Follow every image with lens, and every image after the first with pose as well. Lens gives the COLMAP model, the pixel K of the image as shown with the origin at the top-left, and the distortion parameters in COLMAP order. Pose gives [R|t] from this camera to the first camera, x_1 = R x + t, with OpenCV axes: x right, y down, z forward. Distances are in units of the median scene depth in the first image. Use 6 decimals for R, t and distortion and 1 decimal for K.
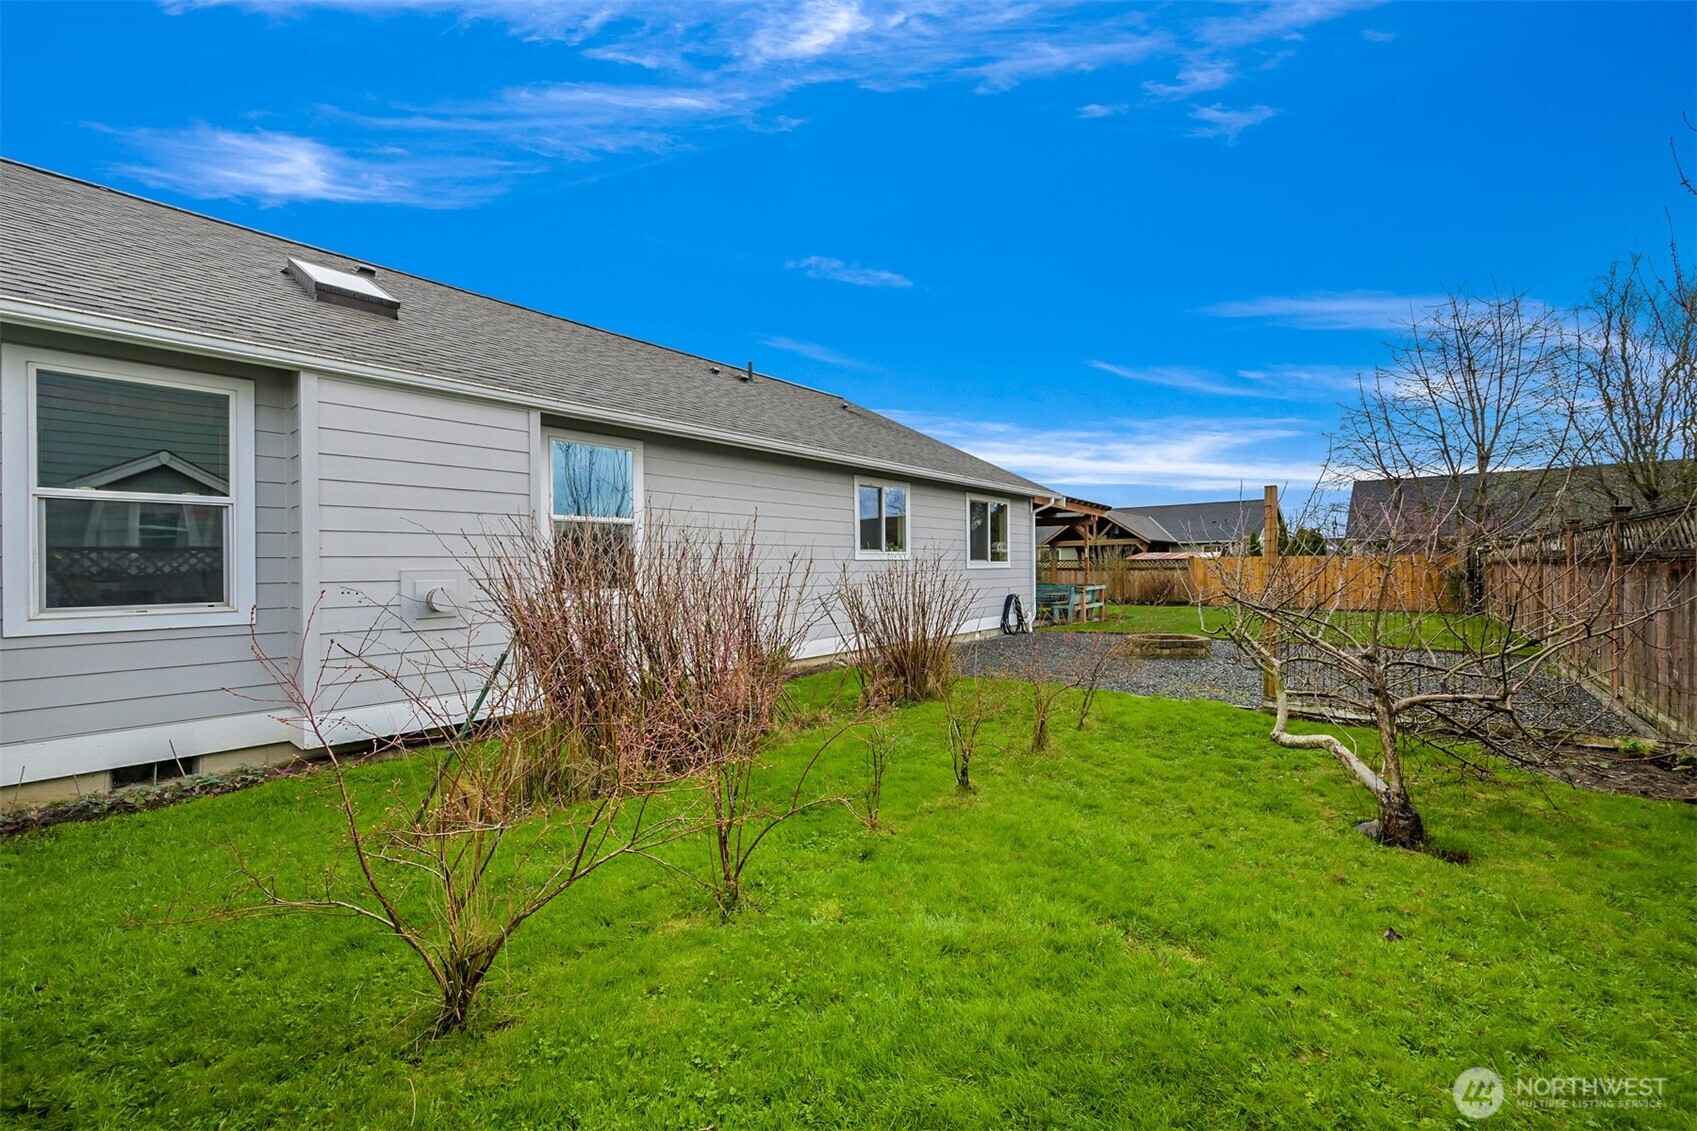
lens RADIAL K [[660.6, 0, 852.4], [0, 660.6, 567.0], [0, 0, 1]] dist [0.000078, -0.000058]
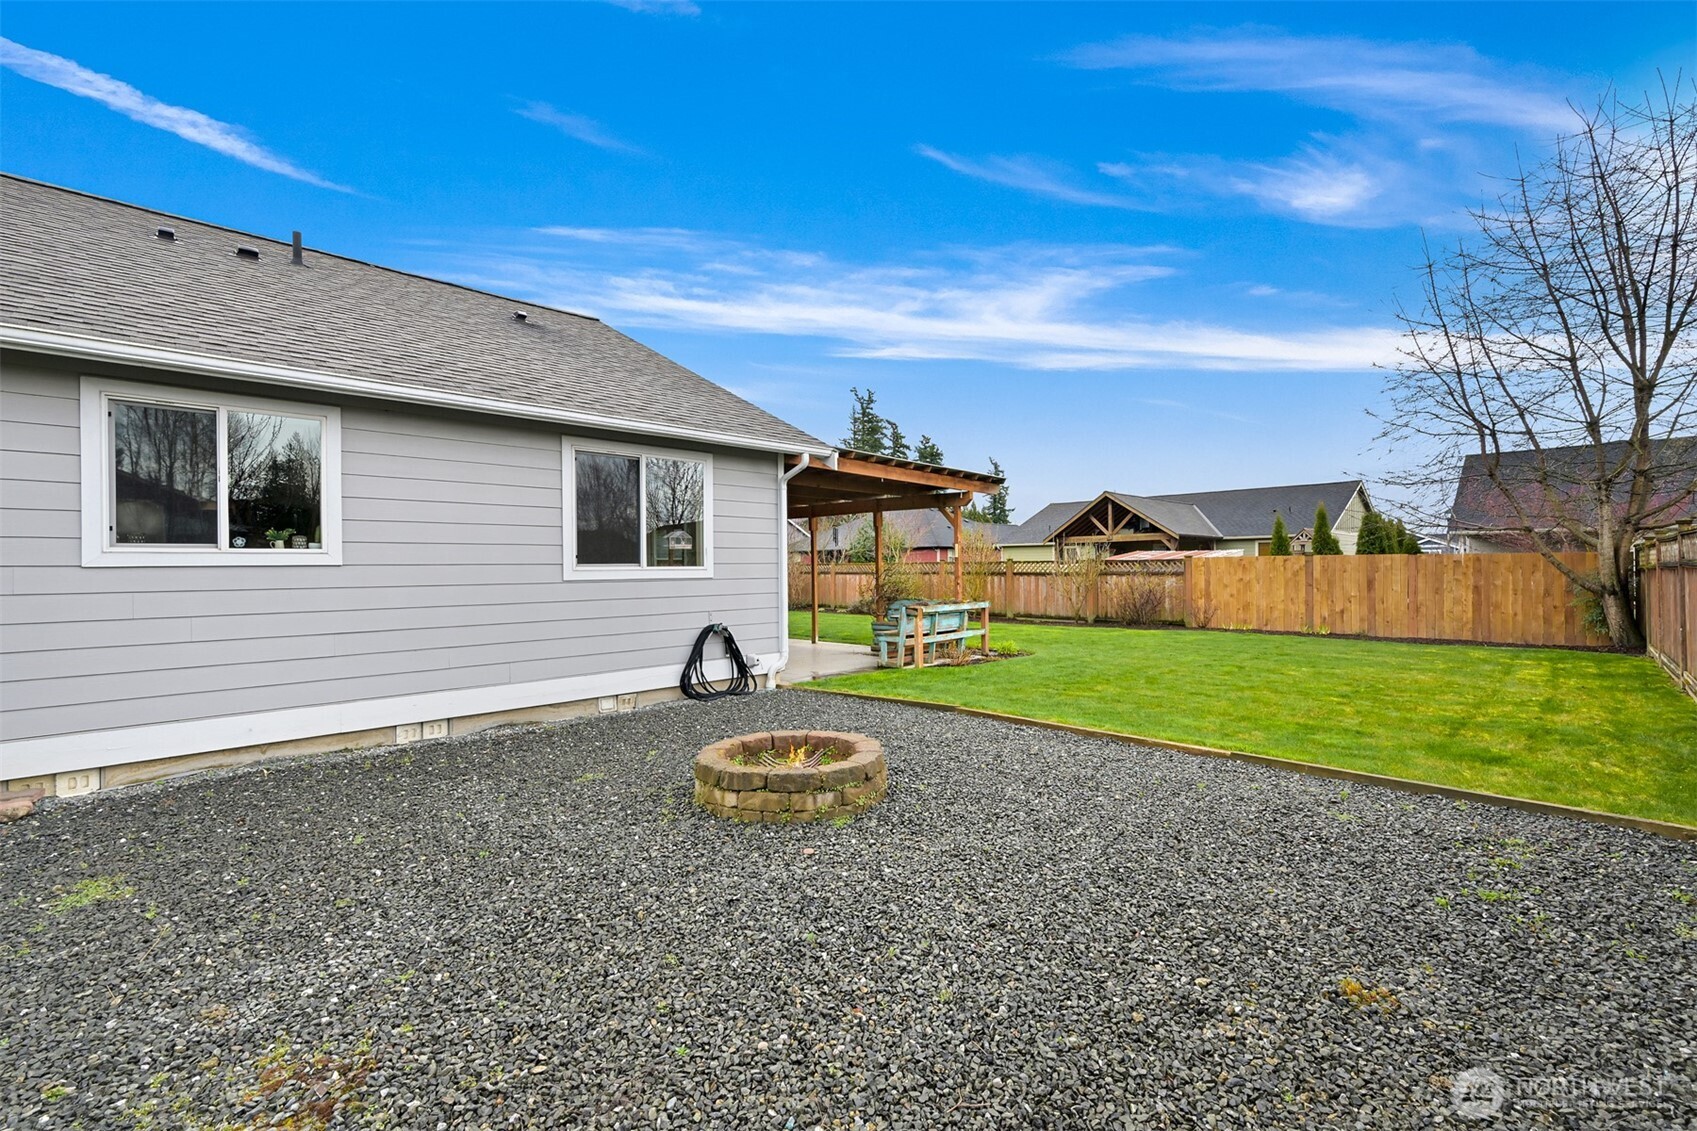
lens RADIAL K [[728.8, 0, 825.9], [0, 728.8, 563.2], [0, 0, 1]] dist [-0.001626, 0.000330]
pose [[0.995860, -0.000554, -0.090902, 0.320390], [-0.000080, 0.999976, -0.006977, -0.005266], [0.090904, 0.006956, 0.995835, 0.321181]]
